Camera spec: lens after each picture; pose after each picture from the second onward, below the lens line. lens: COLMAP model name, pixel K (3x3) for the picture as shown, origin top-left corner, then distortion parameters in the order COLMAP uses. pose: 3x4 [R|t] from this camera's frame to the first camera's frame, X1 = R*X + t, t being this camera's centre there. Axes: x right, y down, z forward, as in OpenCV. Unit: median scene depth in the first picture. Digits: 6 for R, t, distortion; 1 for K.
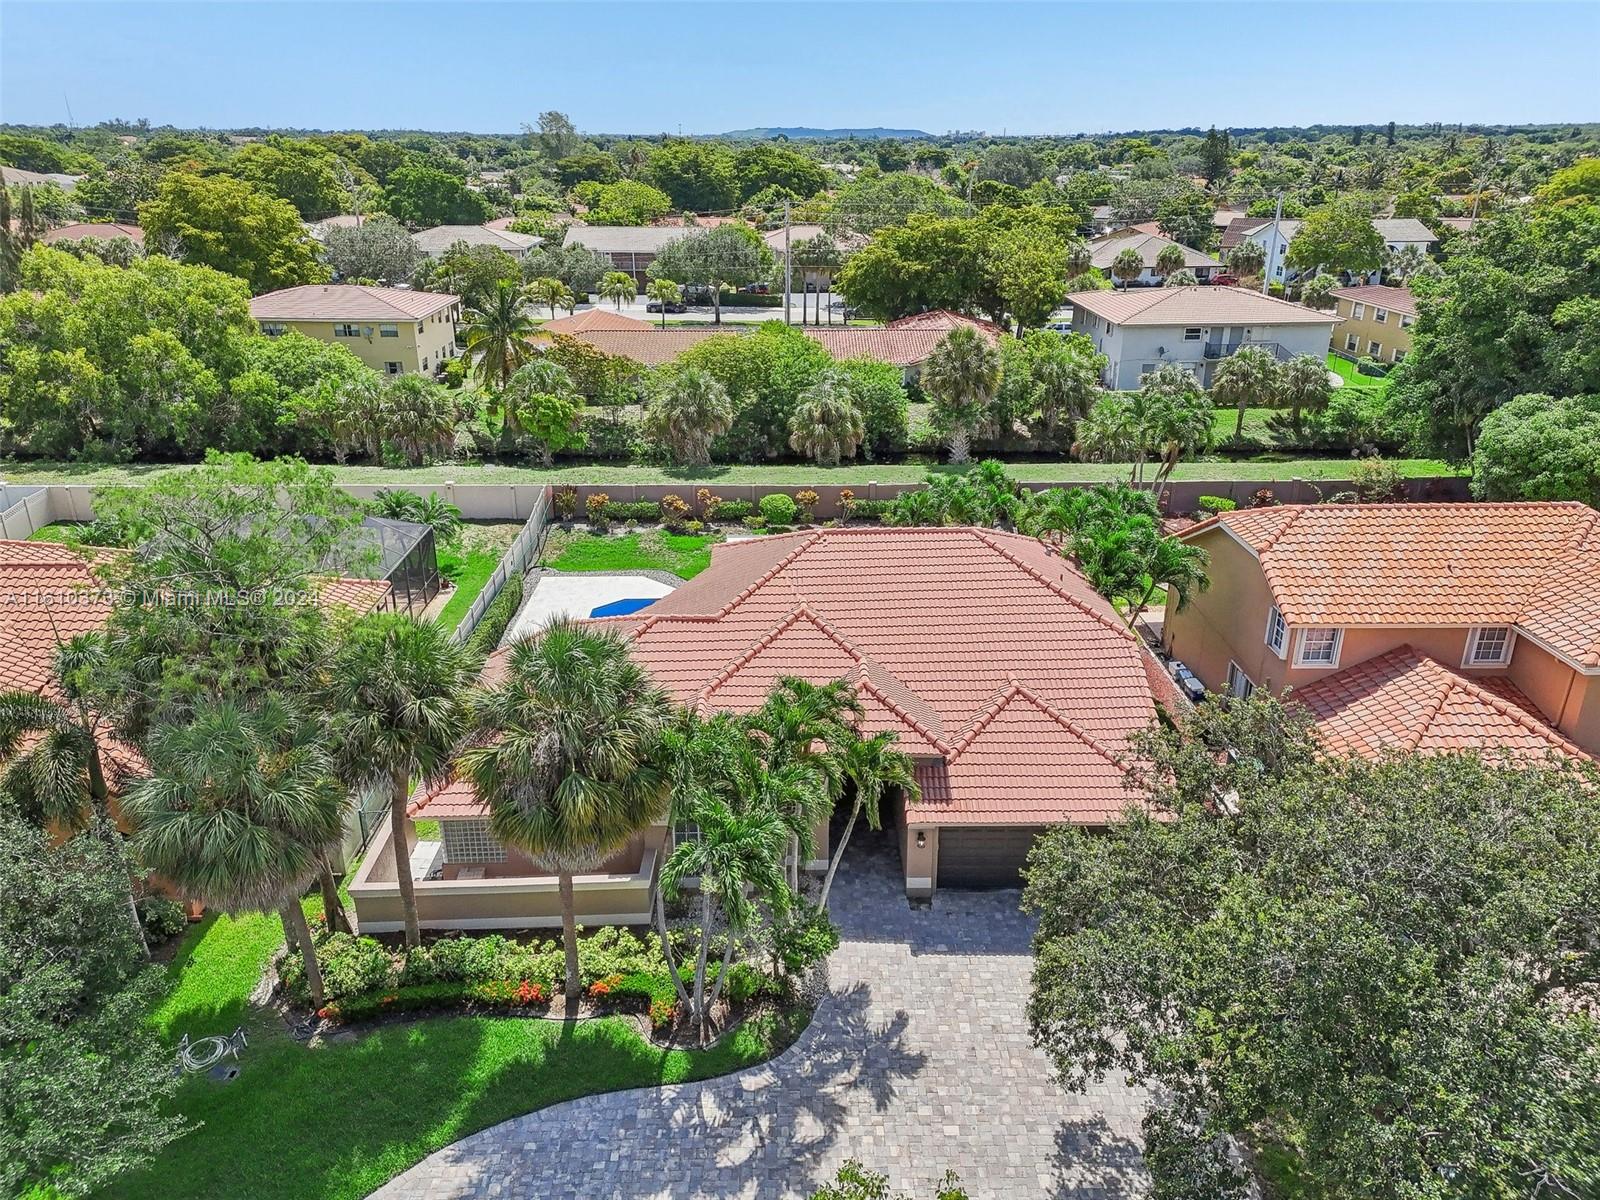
lens RADIAL K [[1153.0, 0, 814.2], [0, 1153.0, 599.5], [0, 0, 1]] dist [0.055566, -0.004372]
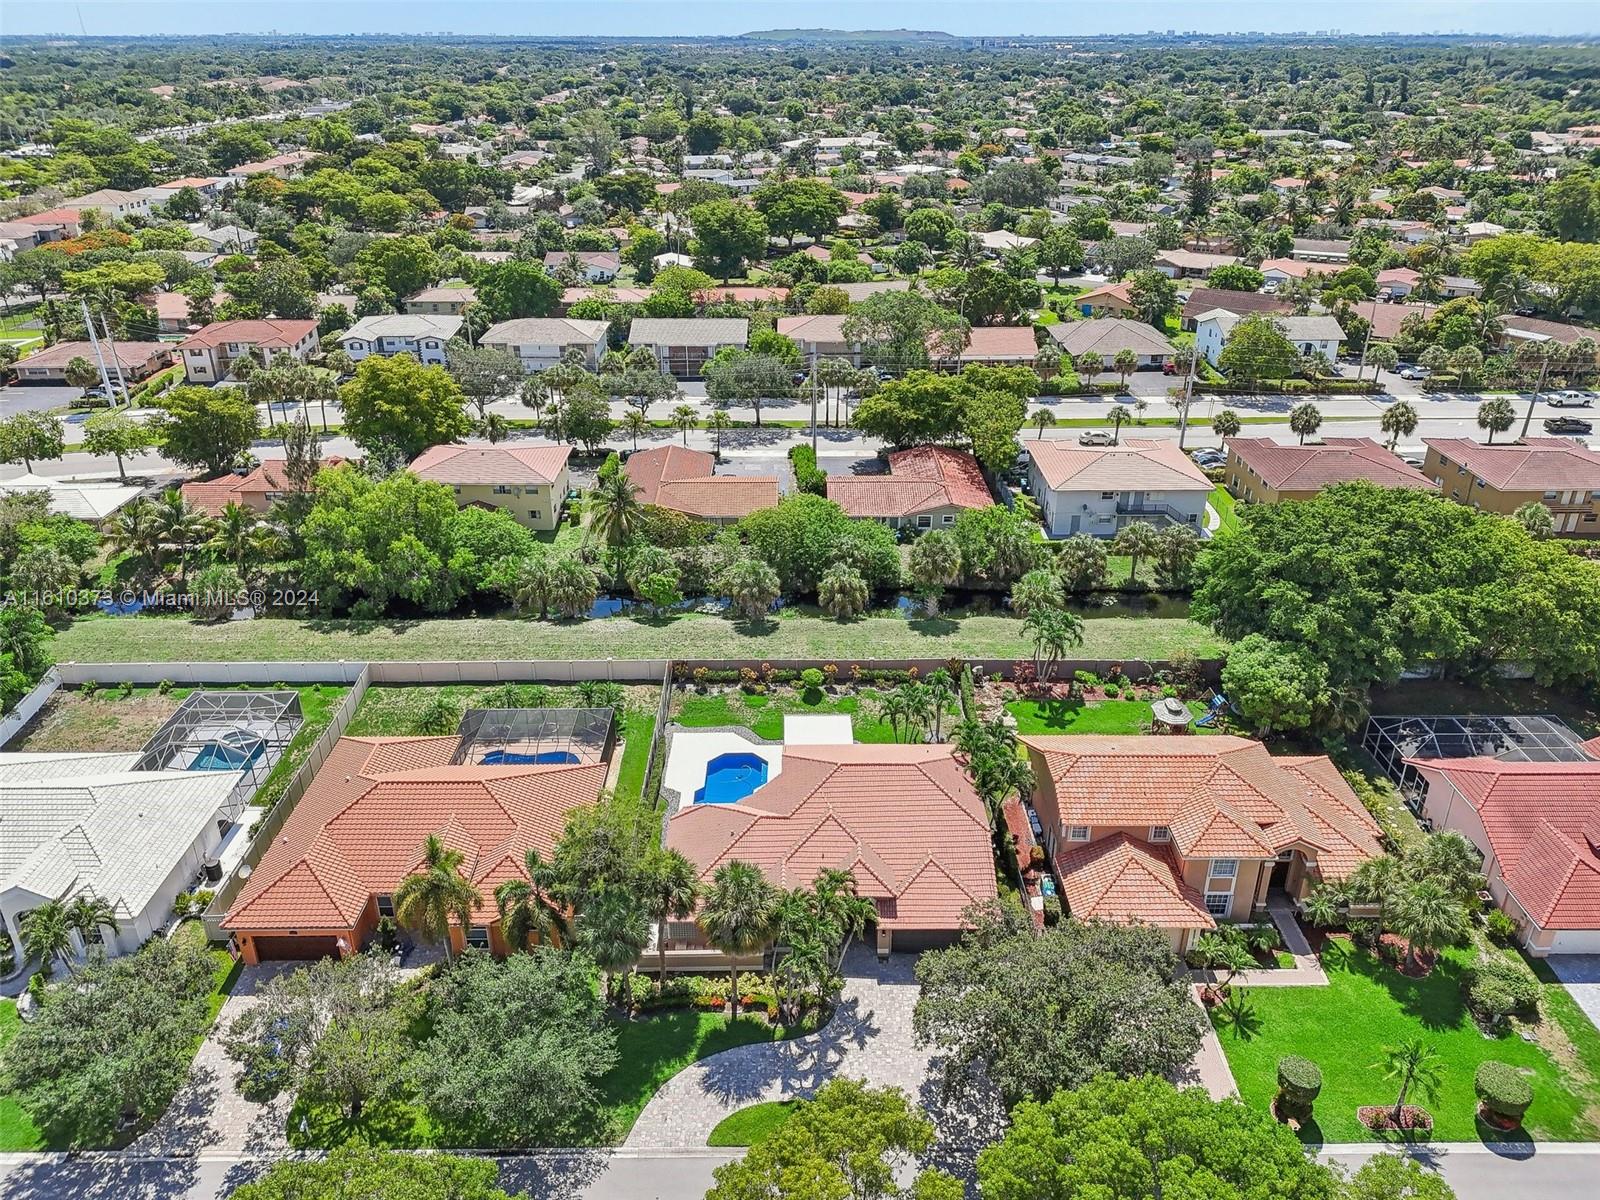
lens RADIAL K [[1179.7, 0, 818.1], [0, 1179.7, 602.5], [0, 0, 1]] dist [0.066985, -0.108632]
pose [[0.999920, 0.008339, -0.009549, -0.016608], [-0.007577, 0.996983, 0.077255, -0.600403], [0.010165, -0.077177, 0.996966, -1.227630]]
